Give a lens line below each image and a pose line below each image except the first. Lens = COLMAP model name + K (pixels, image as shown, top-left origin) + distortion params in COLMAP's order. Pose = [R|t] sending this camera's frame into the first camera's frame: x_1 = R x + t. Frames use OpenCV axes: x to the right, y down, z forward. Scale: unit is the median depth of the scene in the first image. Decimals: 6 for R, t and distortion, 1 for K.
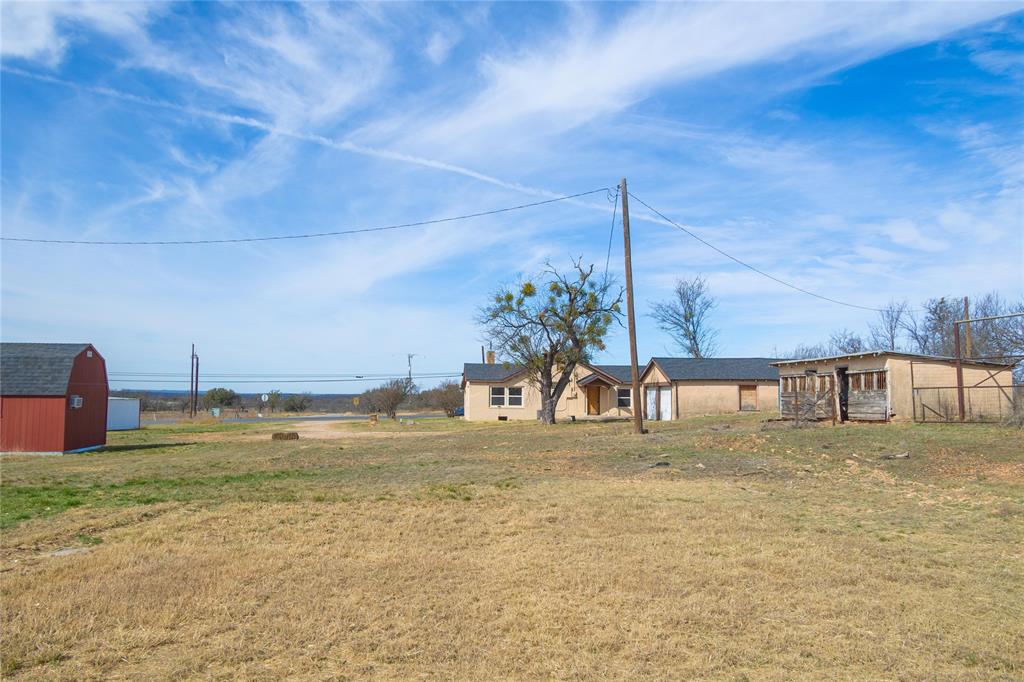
lens RADIAL K [[746.6, 0, 505.9], [0, 746.6, 331.7], [0, 0, 1]] dist [0.033946, 0.004327]
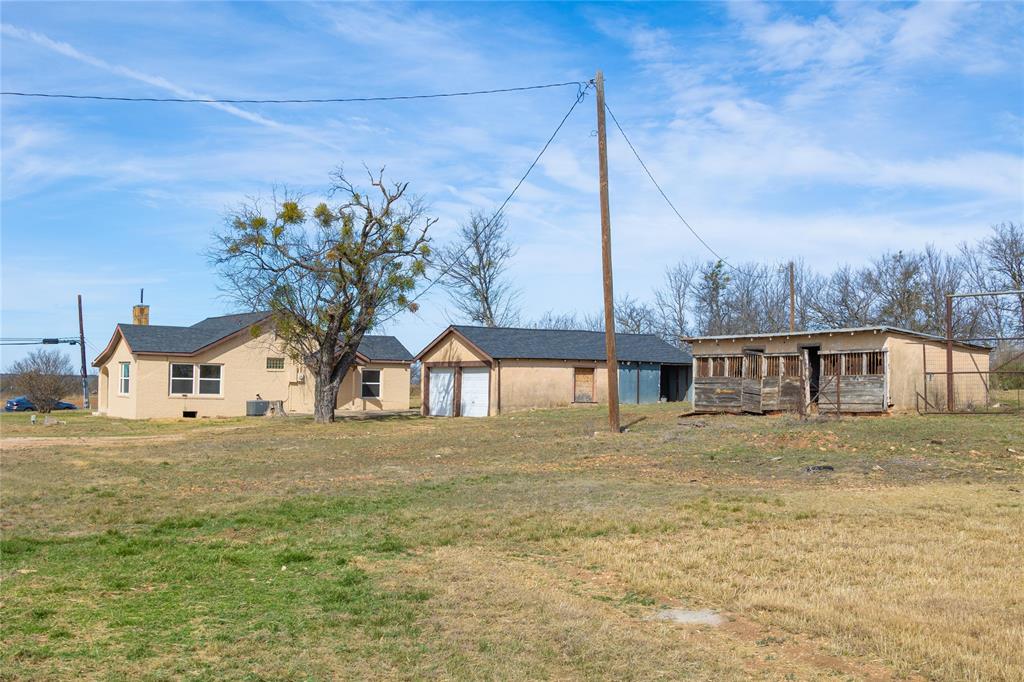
lens RADIAL K [[1161.2, 0, 505.3], [0, 1161.2, 346.5], [0, 0, 1]] dist [0.019071, 0.000000]
pose [[0.900303, 0.025179, 0.434534, -0.223101], [-0.048437, 0.997920, 0.042532, 0.006347], [-0.432559, -0.059339, 0.899651, 0.018395]]
